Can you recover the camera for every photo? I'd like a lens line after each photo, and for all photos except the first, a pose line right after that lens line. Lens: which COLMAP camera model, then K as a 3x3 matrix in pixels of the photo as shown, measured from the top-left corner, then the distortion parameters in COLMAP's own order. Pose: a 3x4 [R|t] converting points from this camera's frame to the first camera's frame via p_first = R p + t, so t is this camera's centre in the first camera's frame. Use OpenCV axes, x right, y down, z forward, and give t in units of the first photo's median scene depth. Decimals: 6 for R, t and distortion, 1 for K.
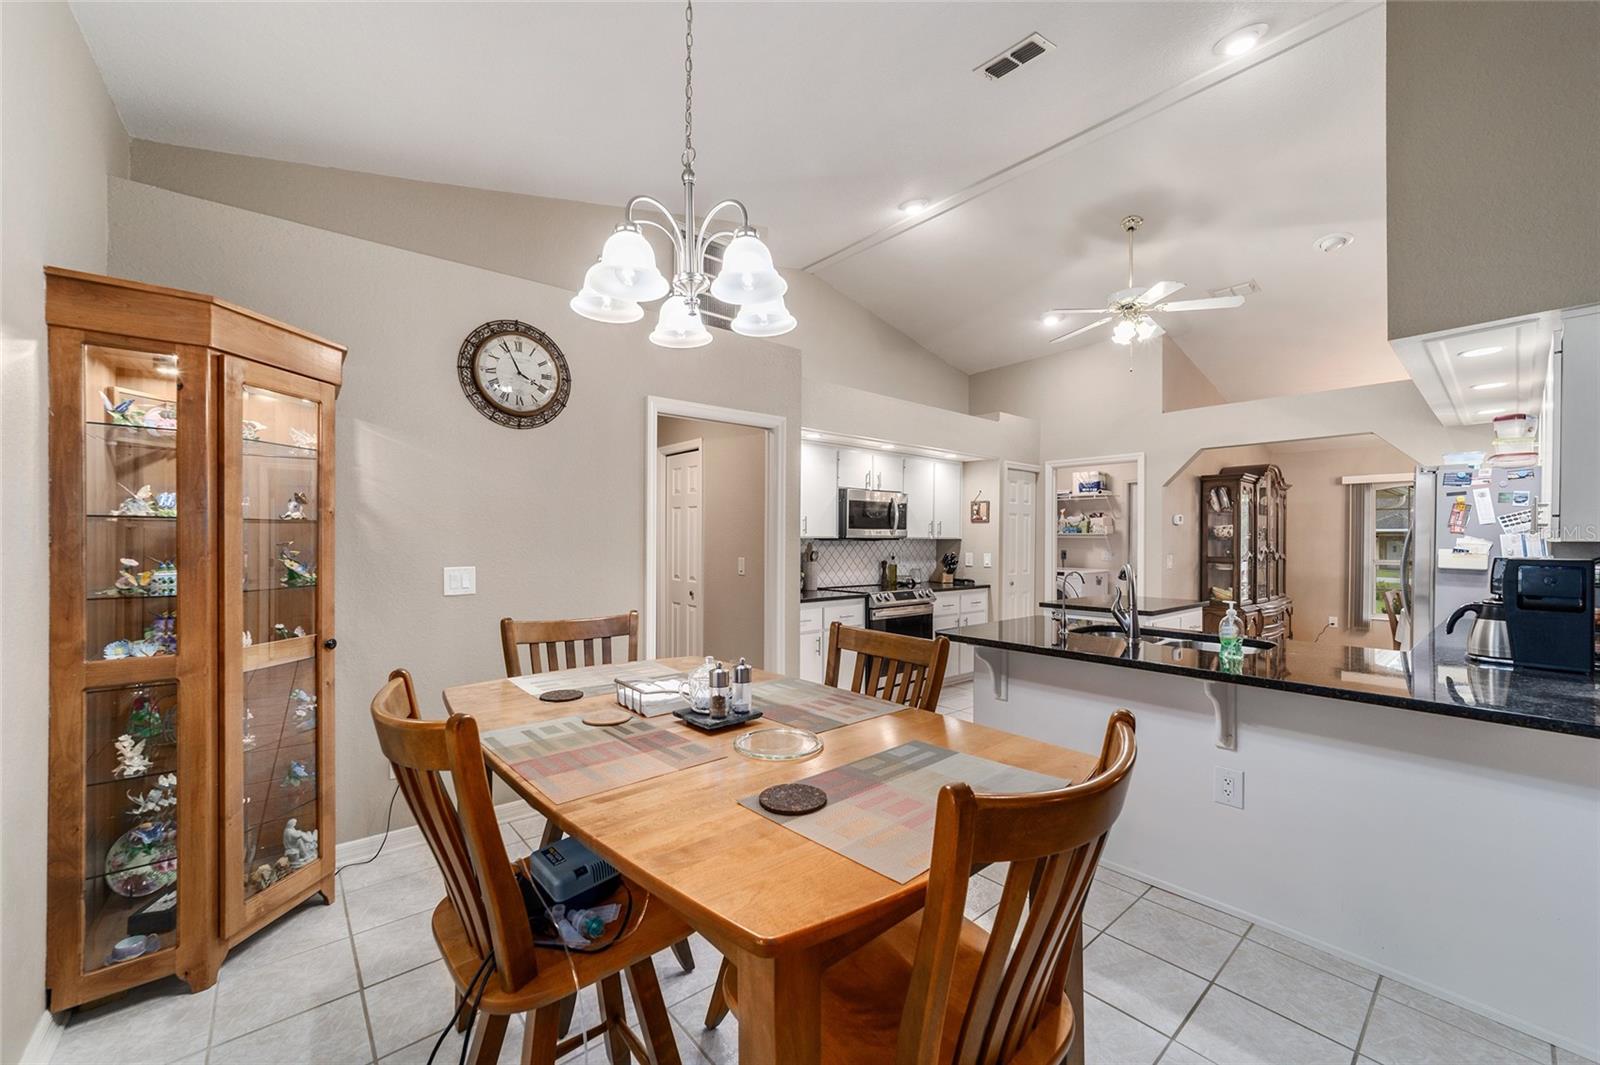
lens RADIAL K [[619.0, 0, 802.1], [0, 619.0, 535.8], [0, 0, 1]] dist [-0.010226, 0.004410]
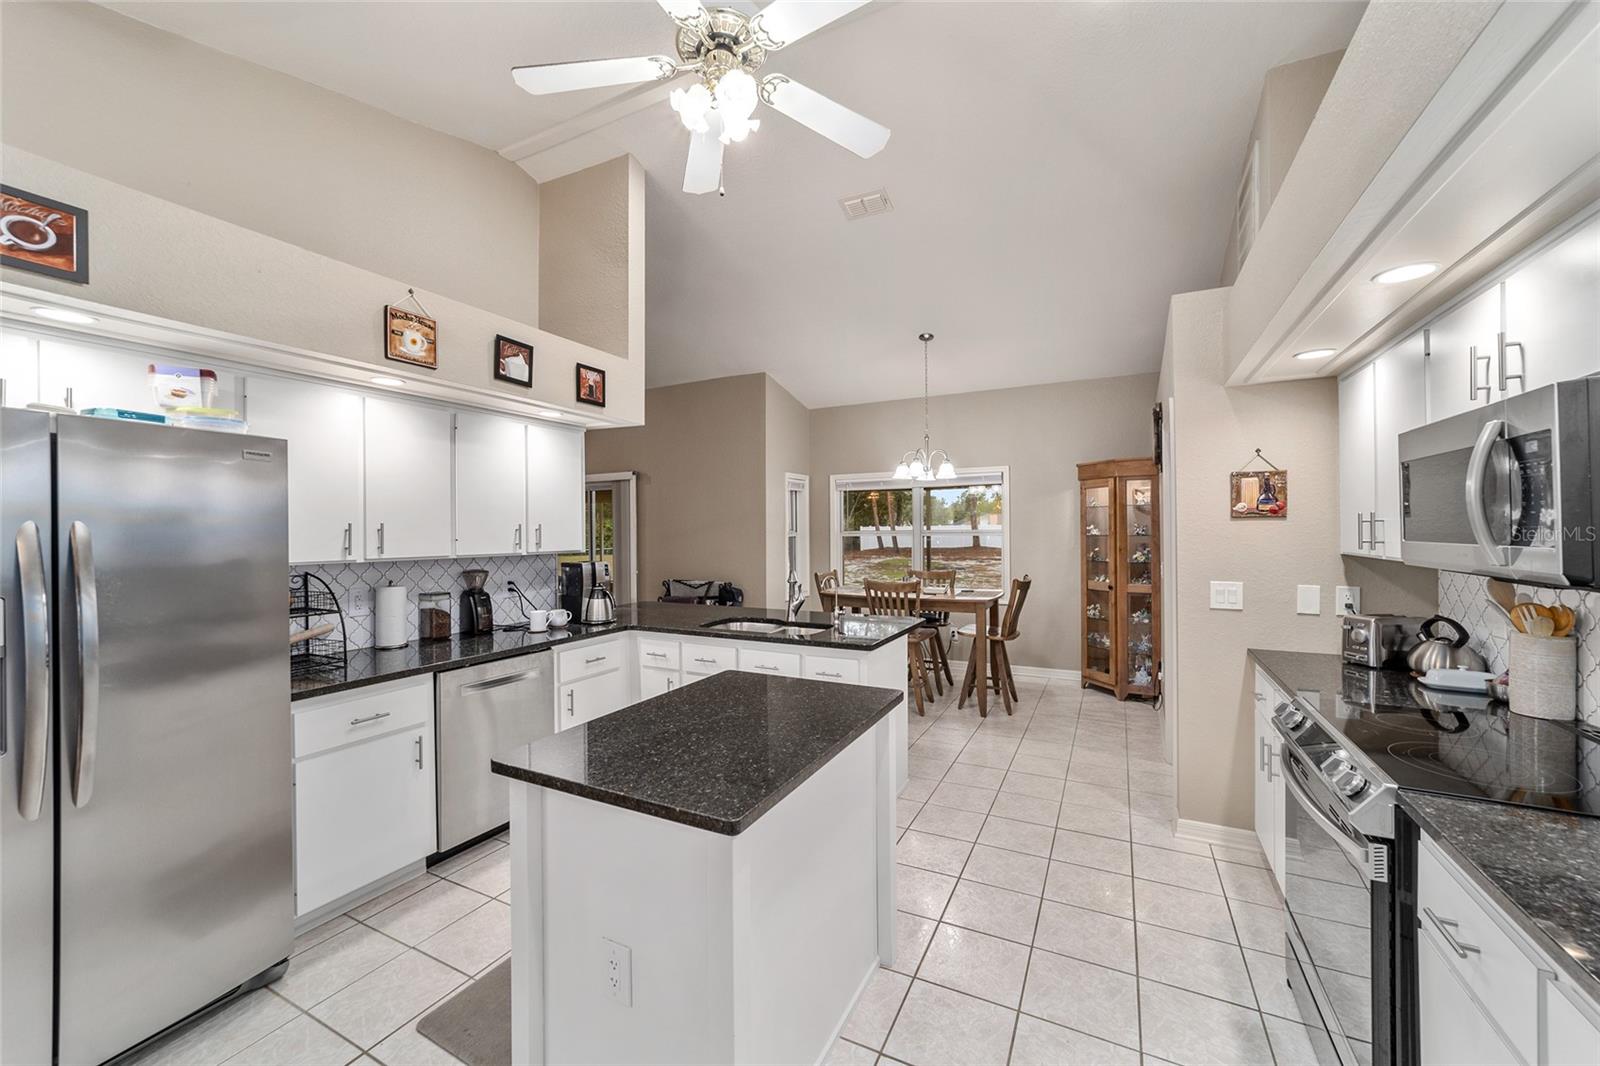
lens RADIAL K [[619.0, 0, 796.0], [0, 619.0, 528.8], [0, 0, 1]] dist [-0.010226, 0.004410]
pose [[-0.929602, 0.001717, -0.368562, 0.475131], [0.004378, 0.999970, -0.006383, -0.015799], [0.368540, -0.007547, -0.929581, 1.049491]]
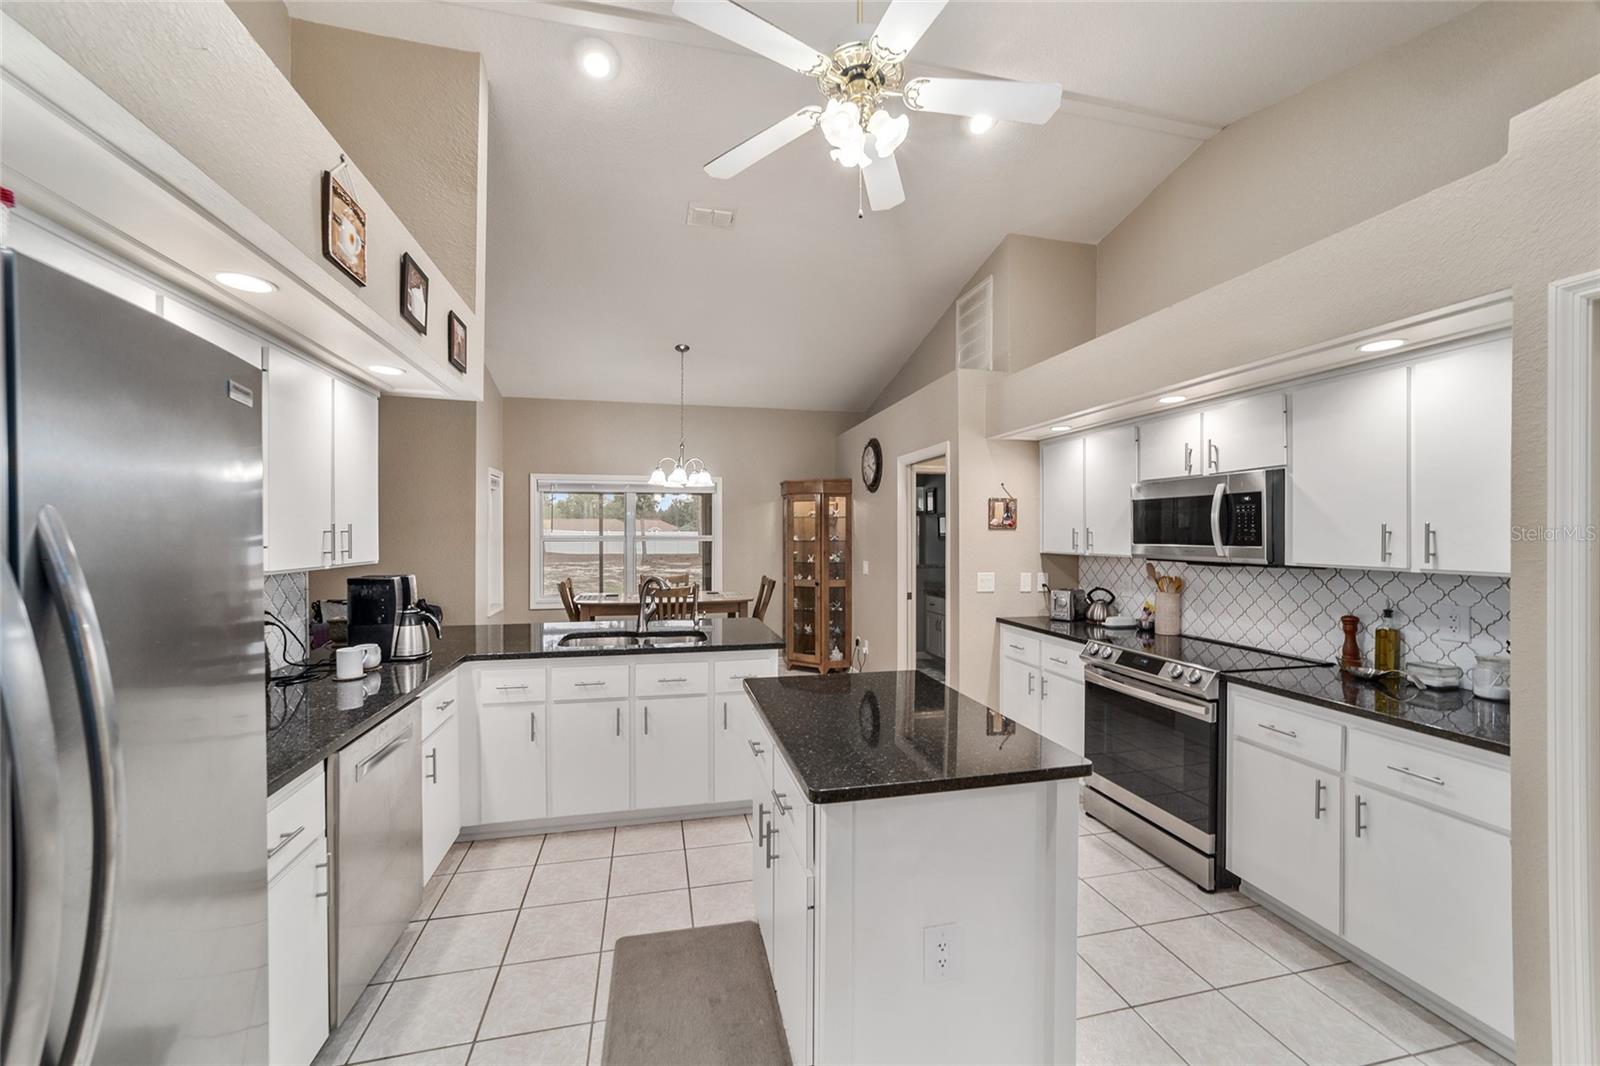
lens RADIAL K [[619.0, 0, 797.4], [0, 619.0, 534.6], [0, 0, 1]] dist [-0.010226, 0.004410]
pose [[-0.468914, -0.004677, -0.883232, 0.714100], [-0.000199, 0.999987, -0.005189, -0.015869], [0.883244, -0.002258, -0.468908, 0.860161]]
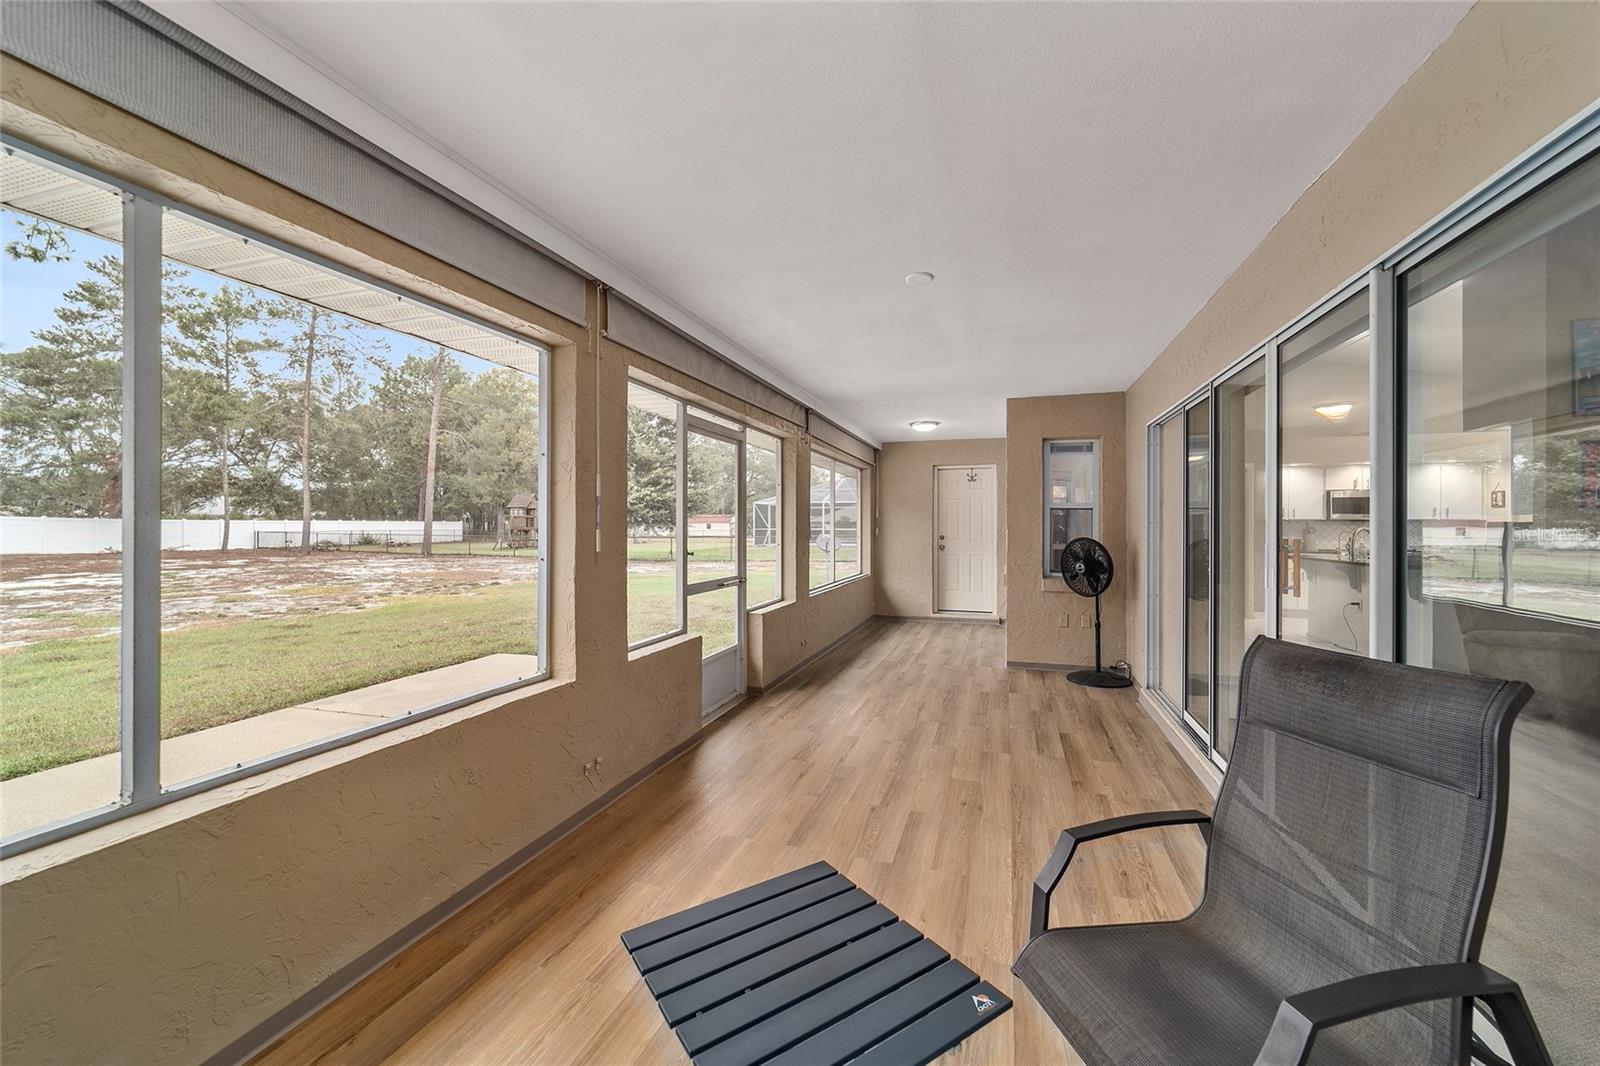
lens RADIAL K [[619.0, 0, 802.3], [0, 619.0, 523.3], [0, 0, 1]] dist [-0.010226, 0.004410]
pose [[0.510989, 0.001379, -0.859586, 0.676130], [-0.001611, 0.999998, 0.000647, 0.013130], [0.859586, 0.001054, 0.510991, -0.947358]]
